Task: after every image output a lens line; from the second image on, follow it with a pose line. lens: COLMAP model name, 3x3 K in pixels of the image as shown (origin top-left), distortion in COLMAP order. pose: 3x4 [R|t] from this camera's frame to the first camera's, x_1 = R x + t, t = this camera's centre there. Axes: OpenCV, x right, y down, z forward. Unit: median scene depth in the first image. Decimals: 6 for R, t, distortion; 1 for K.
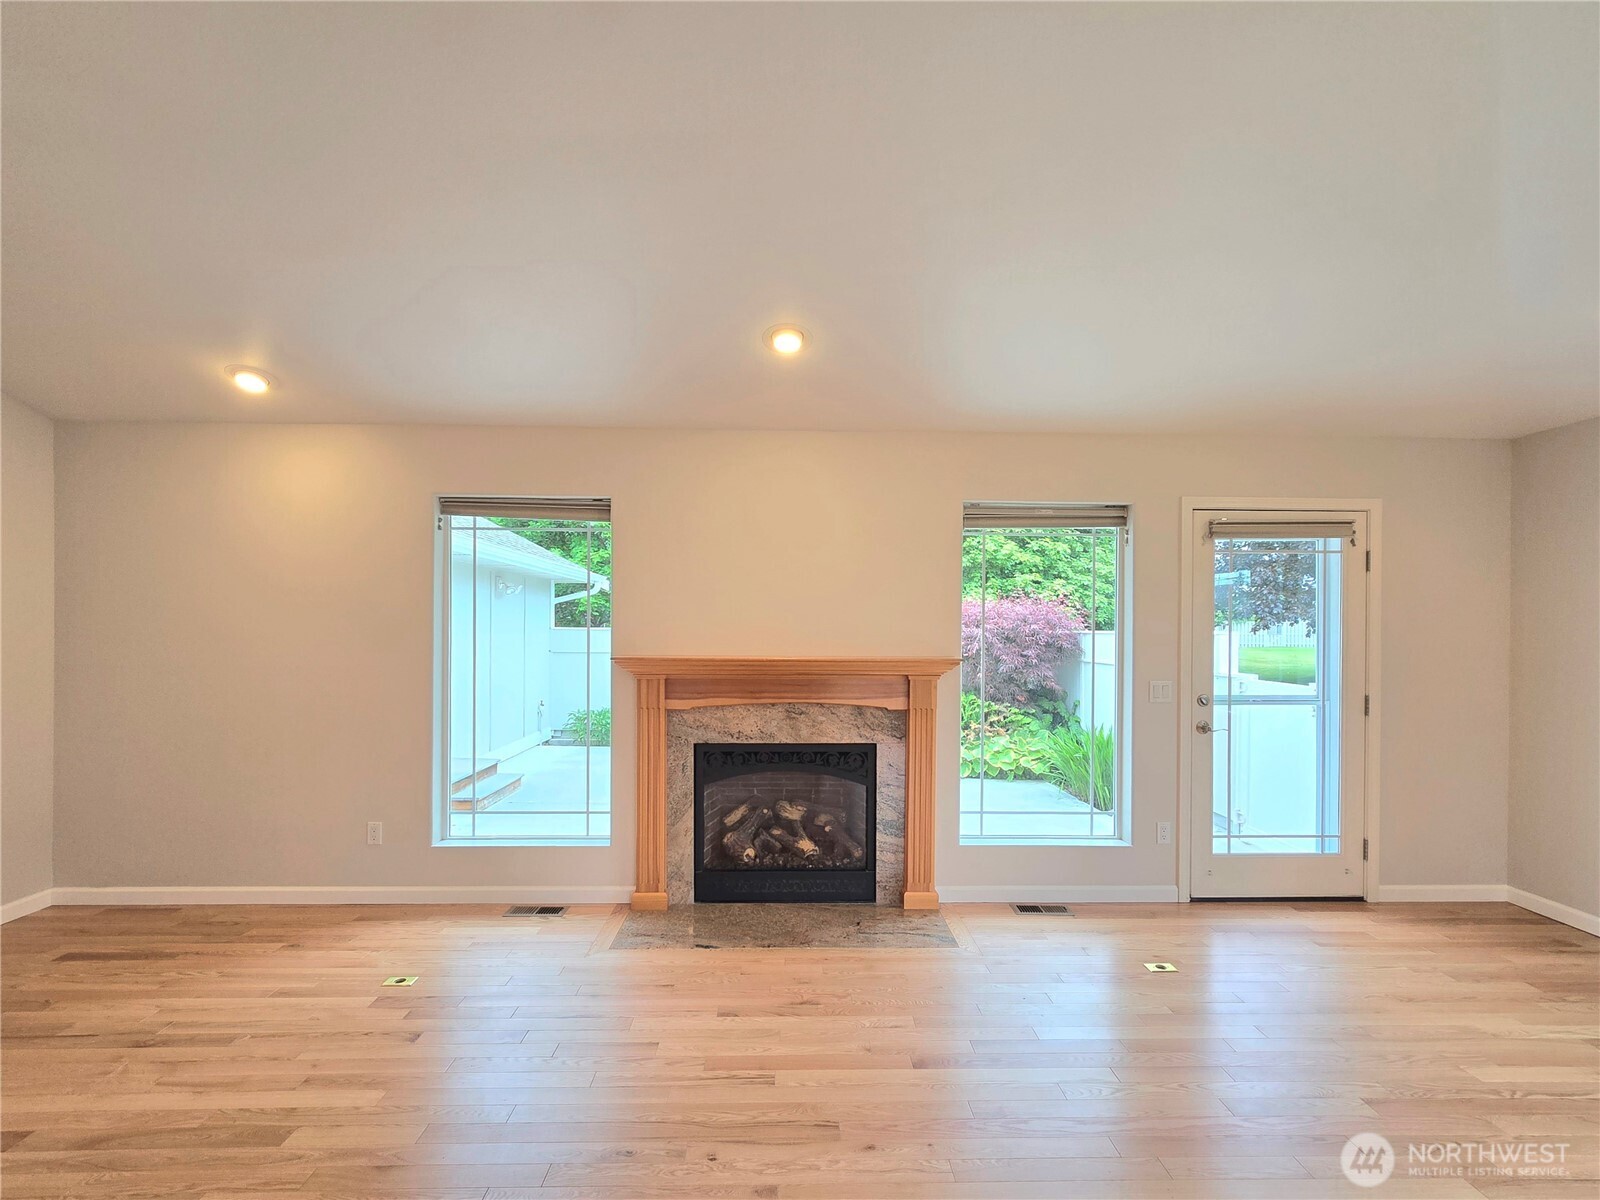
lens RADIAL K [[770.8, 0, 851.3], [0, 770.8, 630.5], [0, 0, 1]] dist [0.002847, 0.000605]
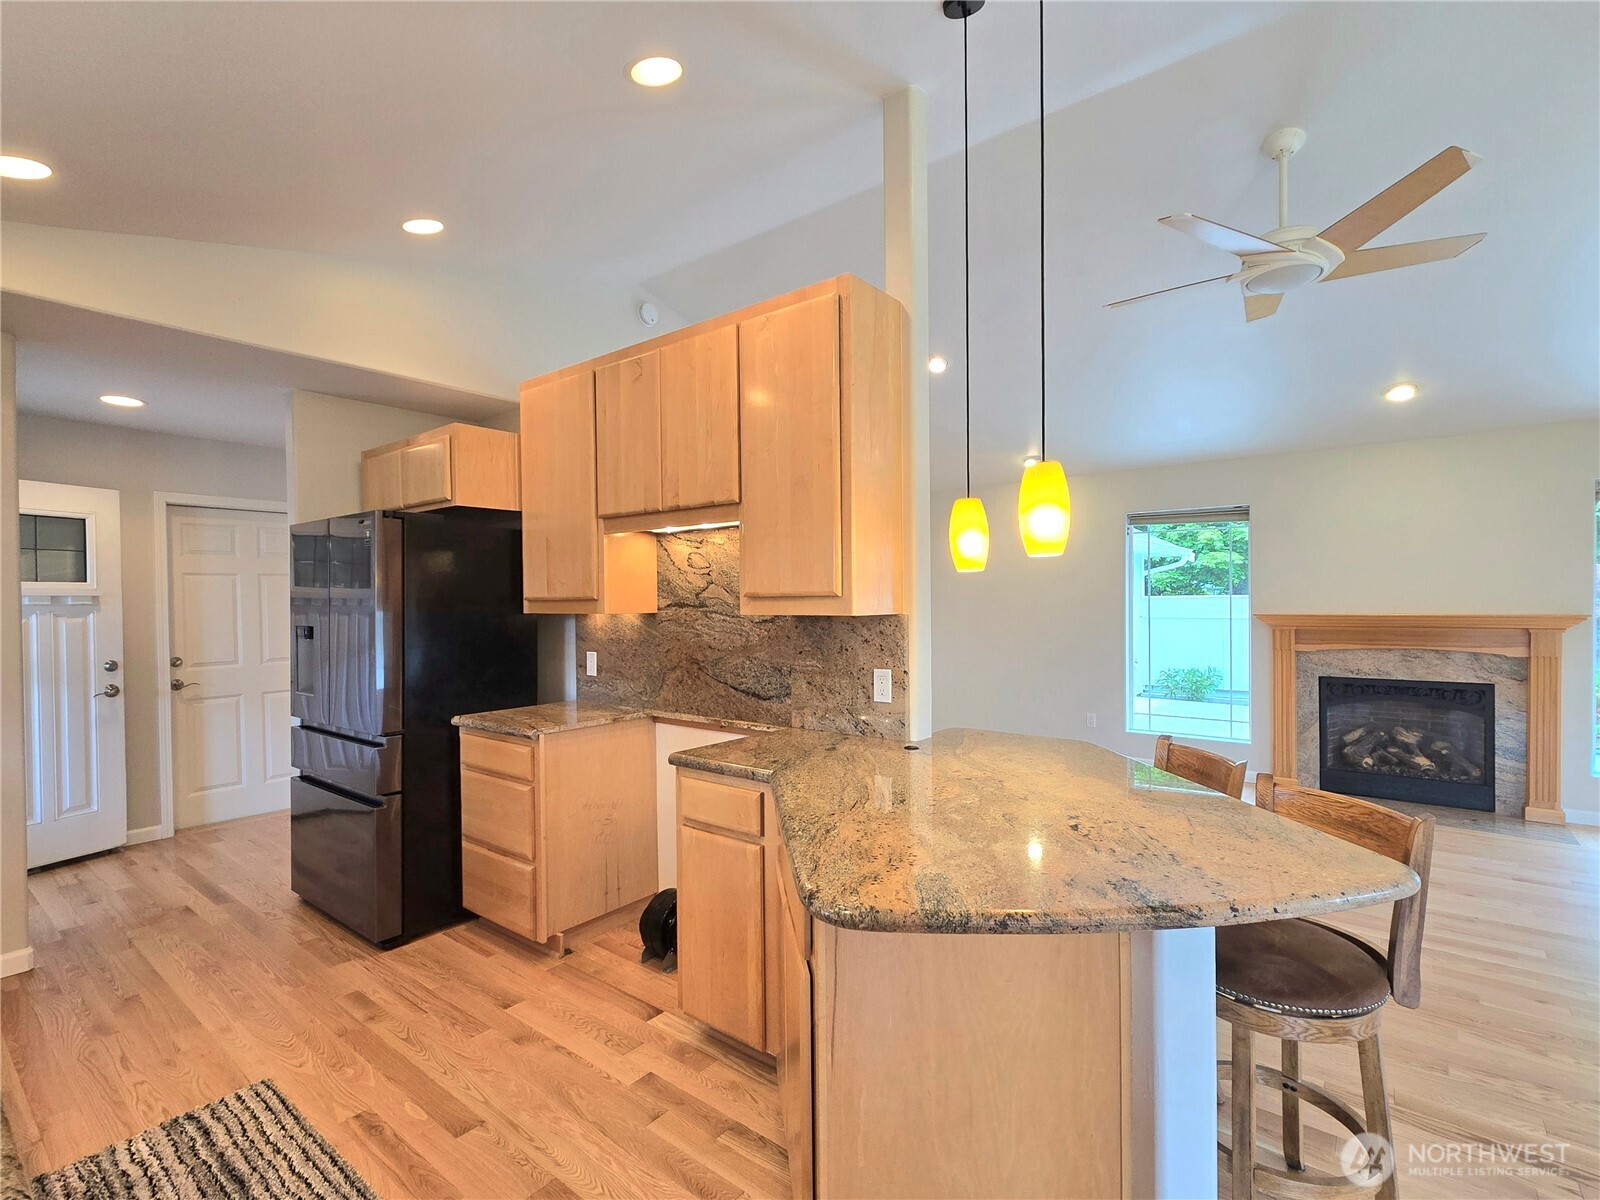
lens RADIAL K [[784.6, 0, 797.6], [0, 784.6, 612.5], [0, 0, 1]] dist [0.000265, 0.001400]
pose [[0.745129, -0.003242, -0.666912, 0.040012], [0.014716, 0.999825, 0.011581, 0.000968], [0.666758, -0.018444, 0.745046, -0.678703]]
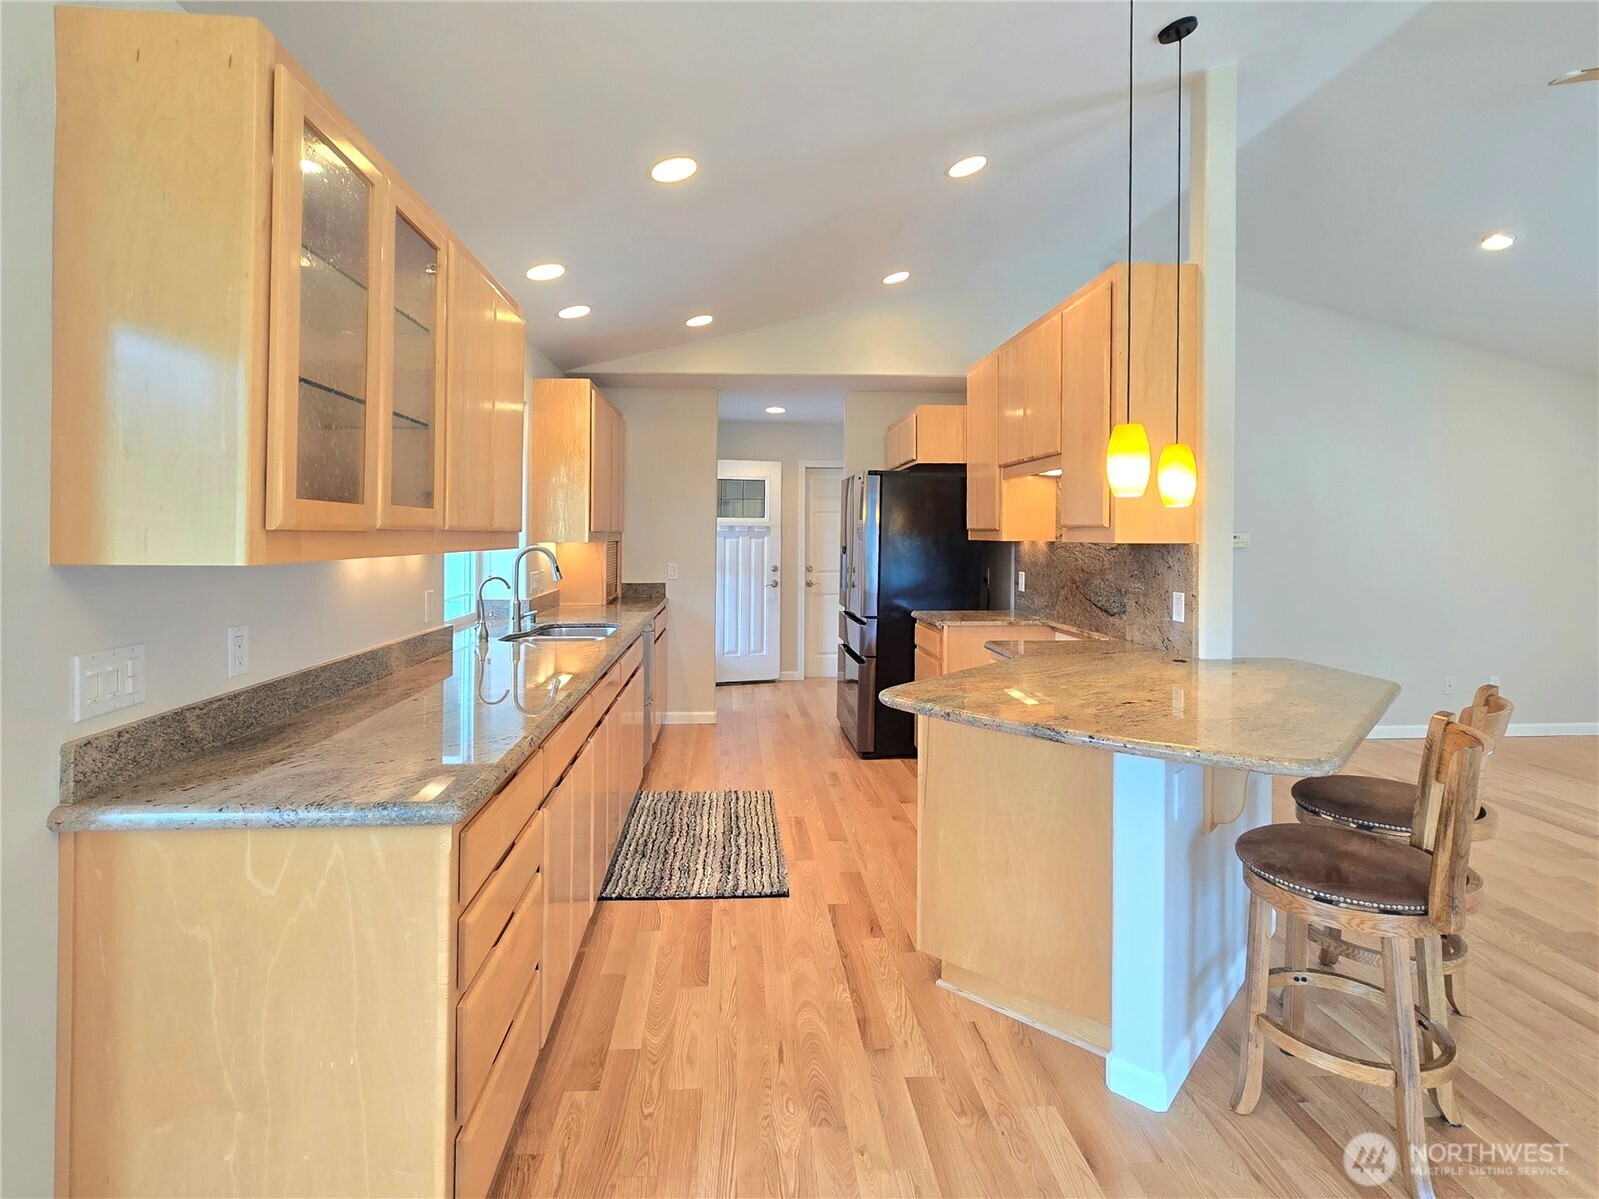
lens RADIAL K [[788.5, 0, 744.4], [0, 788.5, 535.8], [0, 0, 1]] dist [0.001893, 0.000411]
pose [[-0.021500, -0.006199, -0.999750, 0.424310], [-0.003040, 0.999977, -0.006135, 0.010011], [0.999764, 0.002908, -0.021519, -0.528386]]
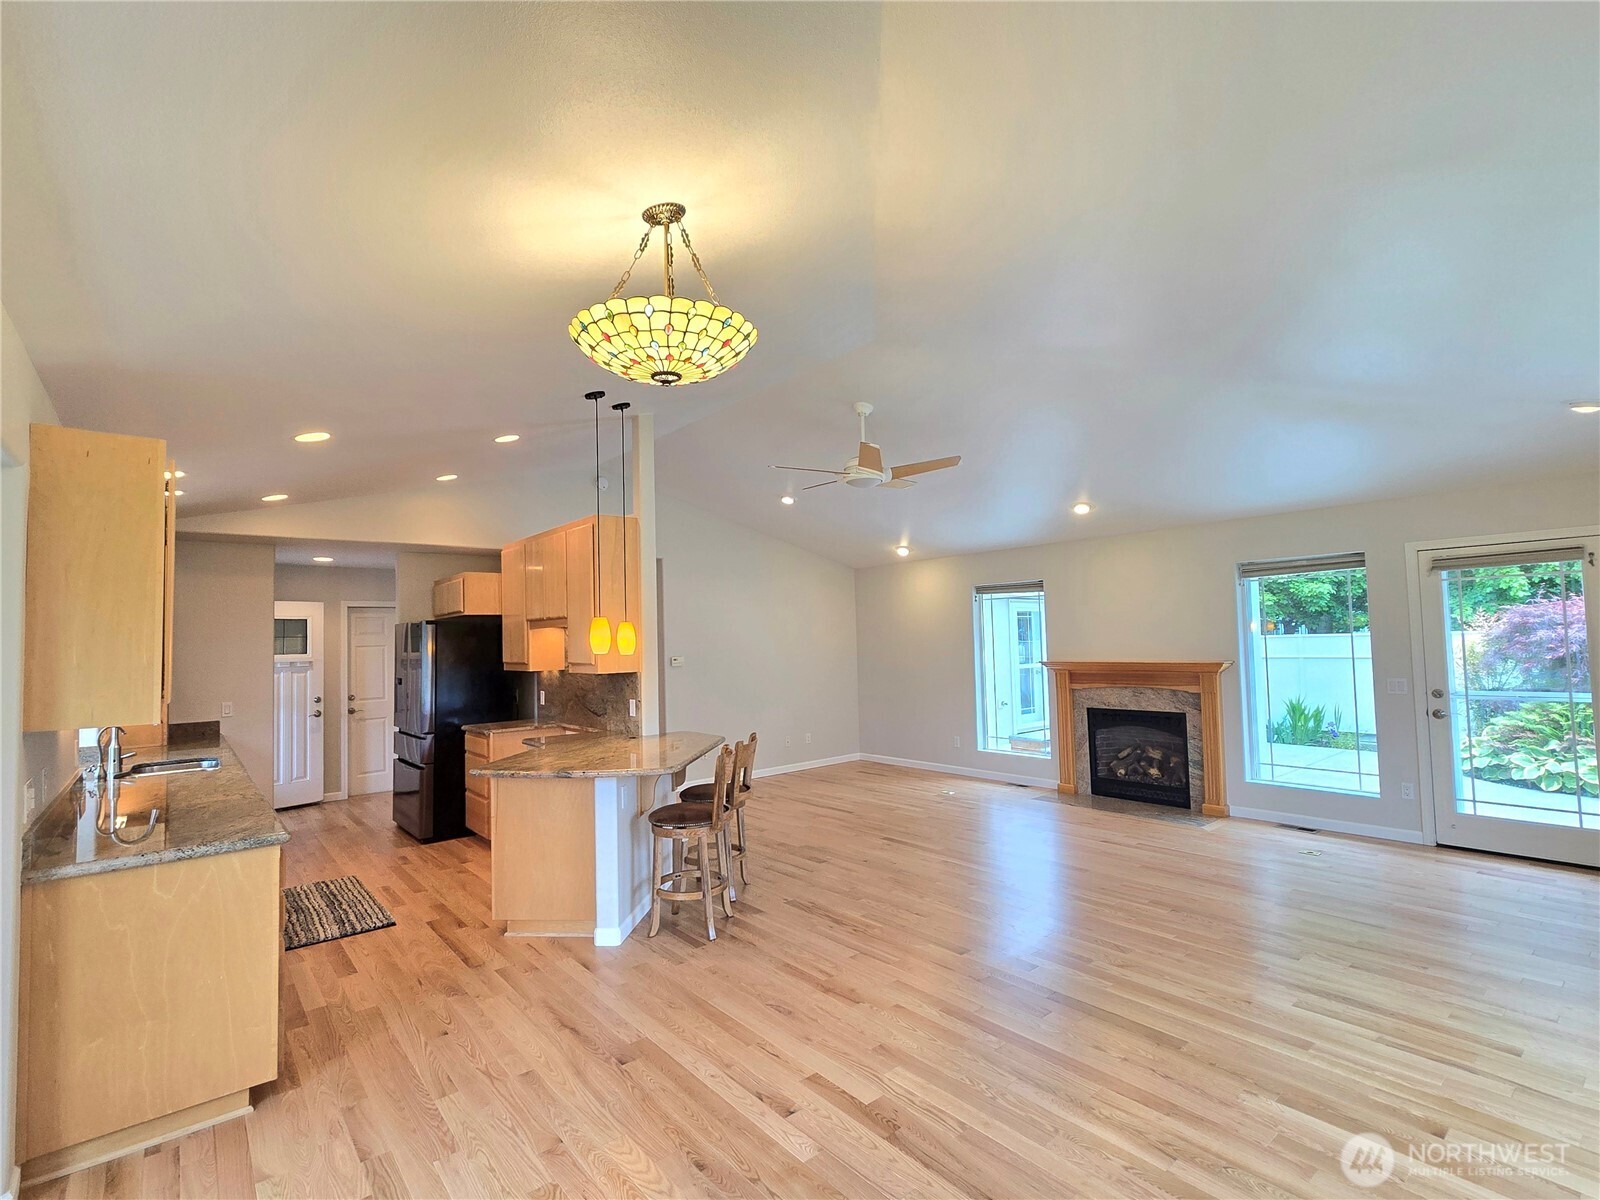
lens RADIAL K [[775.3, 0, 774.5], [0, 775.3, 608.9], [0, 0, 1]] dist [-0.000377, 0.000768]
pose [[0.581092, -0.057275, -0.811820, 0.891231], [0.031004, 0.998354, -0.048243, -0.025391], [0.813247, 0.002864, 0.581911, -0.704281]]
